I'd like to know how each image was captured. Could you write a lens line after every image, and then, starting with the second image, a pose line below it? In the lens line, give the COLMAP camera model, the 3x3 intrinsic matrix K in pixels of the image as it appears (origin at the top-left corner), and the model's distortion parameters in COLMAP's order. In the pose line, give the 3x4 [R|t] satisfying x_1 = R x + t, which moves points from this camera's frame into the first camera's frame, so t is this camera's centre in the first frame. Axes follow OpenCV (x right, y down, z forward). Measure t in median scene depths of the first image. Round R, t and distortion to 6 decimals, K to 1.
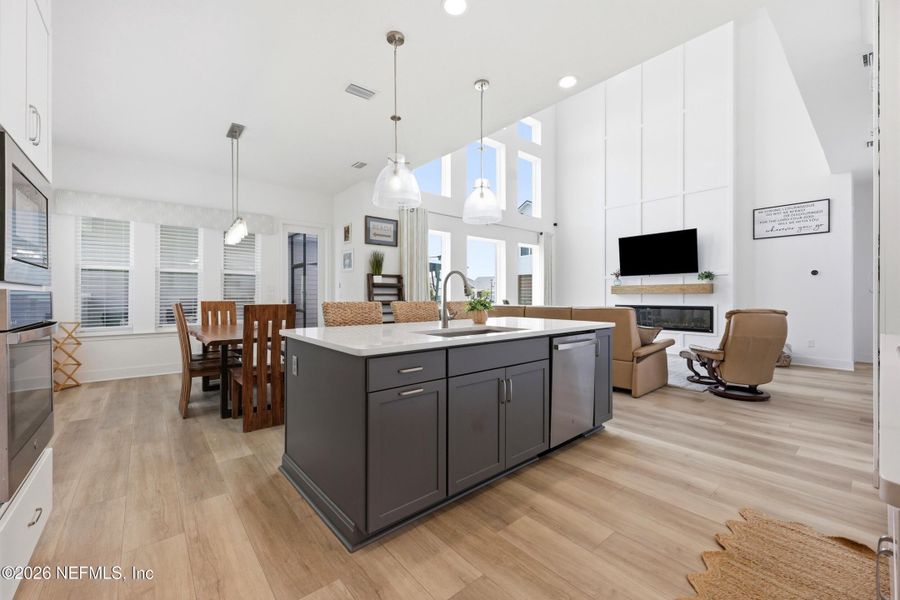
lens RADIAL K [[363.0, 0, 450.7], [0, 363.0, 297.6], [0, 0, 1]] dist [-0.000574, 0.000428]
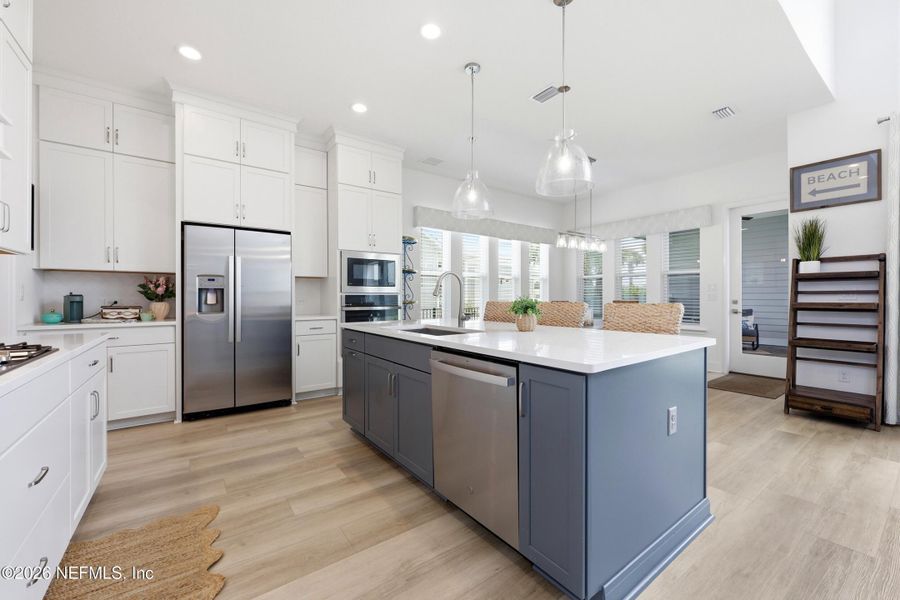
lens RADIAL K [[363.0, 0, 452.6], [0, 363.0, 297.5], [0, 0, 1]] dist [-0.000574, 0.000428]
pose [[-0.067827, 0.001489, -0.997696, 0.415043], [-0.001928, 0.999997, 0.001624, -0.000512], [0.997695, 0.002034, -0.067824, 0.428141]]
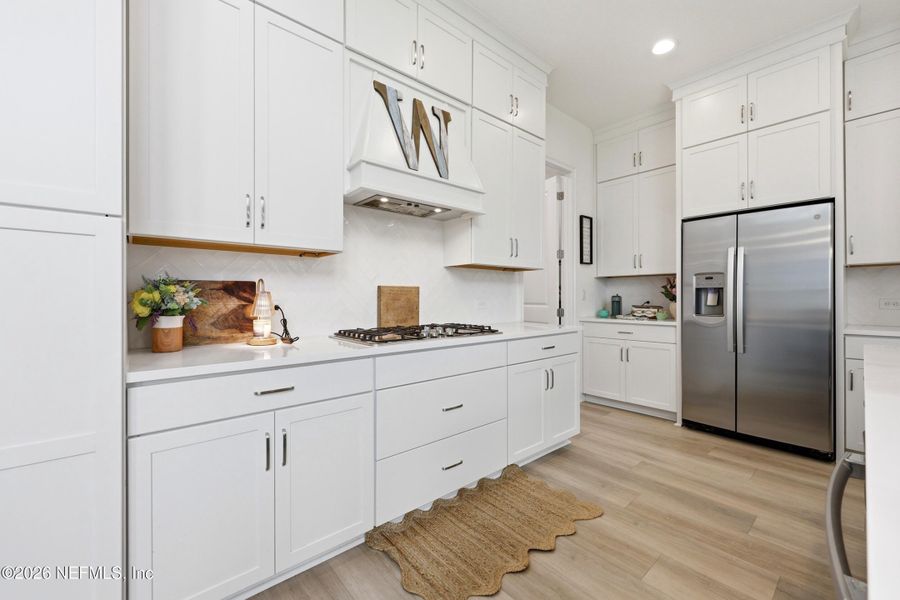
lens RADIAL K [[363.0, 0, 449.3], [0, 363.0, 297.4], [0, 0, 1]] dist [-0.000574, 0.000428]
pose [[-0.999960, 0.002426, -0.008583, 0.250004], [0.002415, 0.999996, 0.001278, -0.001397], [0.008587, 0.001257, -0.999962, 0.508750]]
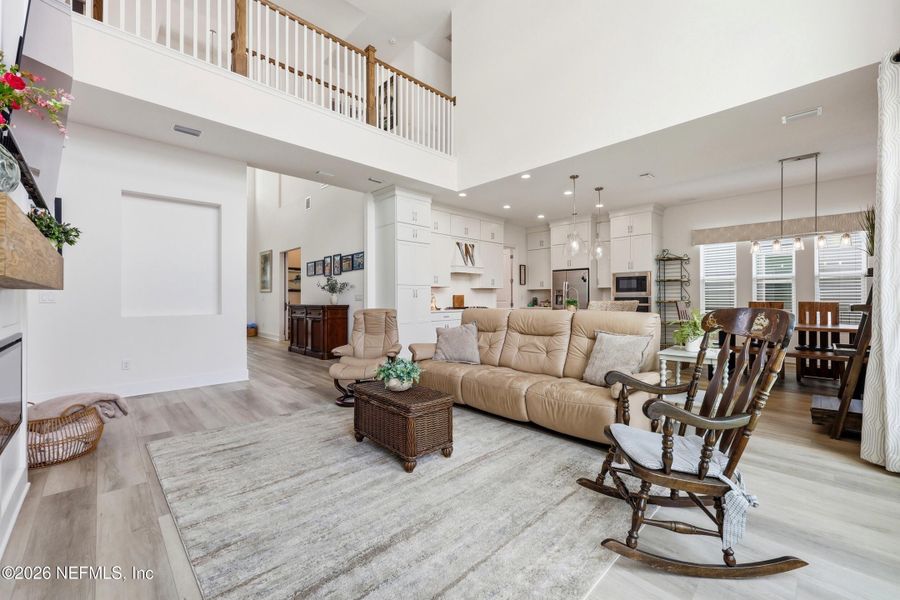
lens RADIAL K [[363.0, 0, 450.3], [0, 363.0, 298.8], [0, 0, 1]] dist [-0.000574, 0.000428]
pose [[-0.997899, 0.003707, -0.064682, 0.409540], [0.003524, 0.999989, 0.002956, -0.003538], [0.064692, 0.002722, -0.997902, 1.388226]]
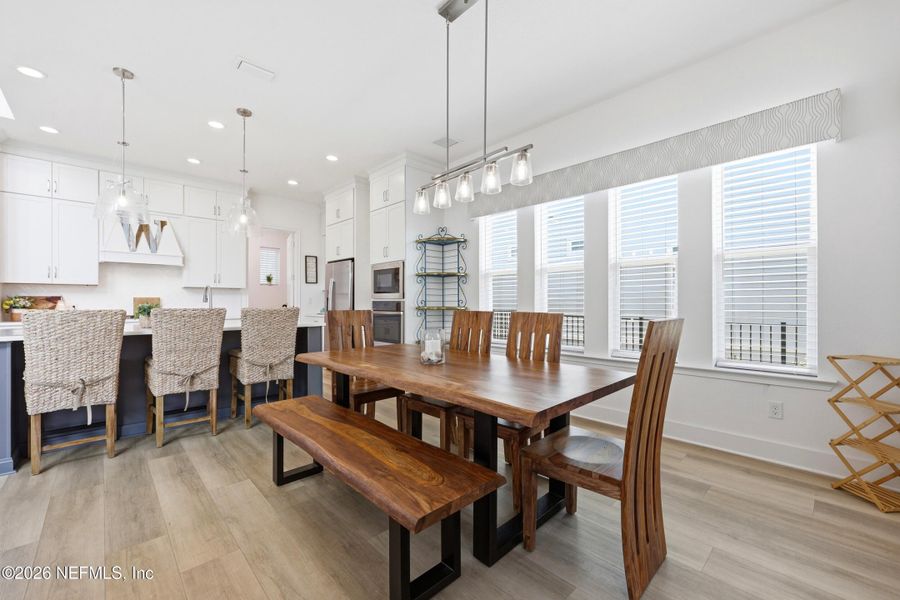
lens RADIAL K [[363.0, 0, 447.3], [0, 363.0, 303.2], [0, 0, 1]] dist [-0.000574, 0.000428]
pose [[-0.998454, 0.001861, -0.055559, -0.349569], [0.001618, 0.999989, 0.004412, -0.002122], [0.055567, 0.004315, -0.998446, 1.008417]]
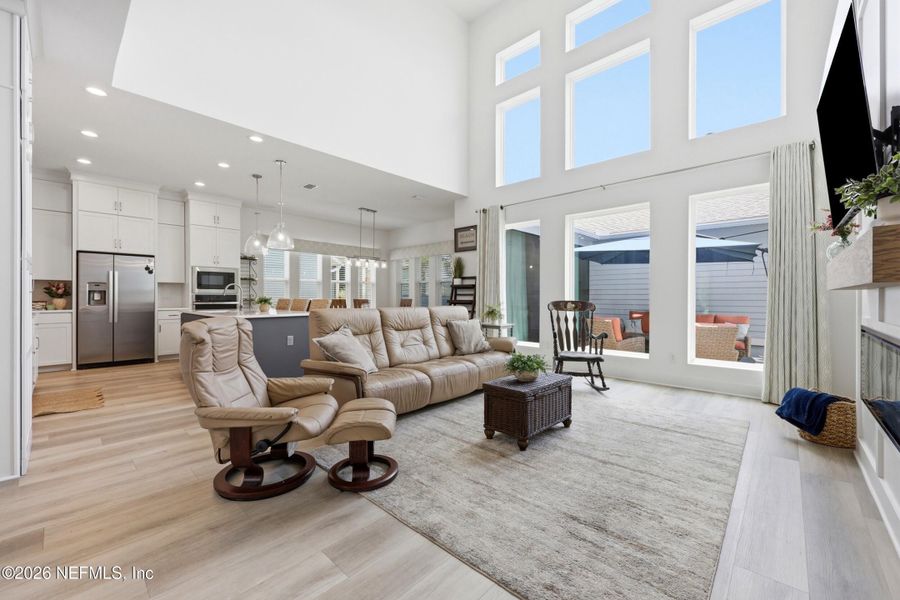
lens RADIAL K [[363.0, 0, 451.6], [0, 363.0, 297.3], [0, 0, 1]] dist [-0.000574, 0.000428]
pose [[0.121374, 0.002408, -0.992604, 0.900774], [-0.005862, 0.999981, 0.001709, -0.002207], [0.992590, 0.005611, 0.121386, 0.796611]]
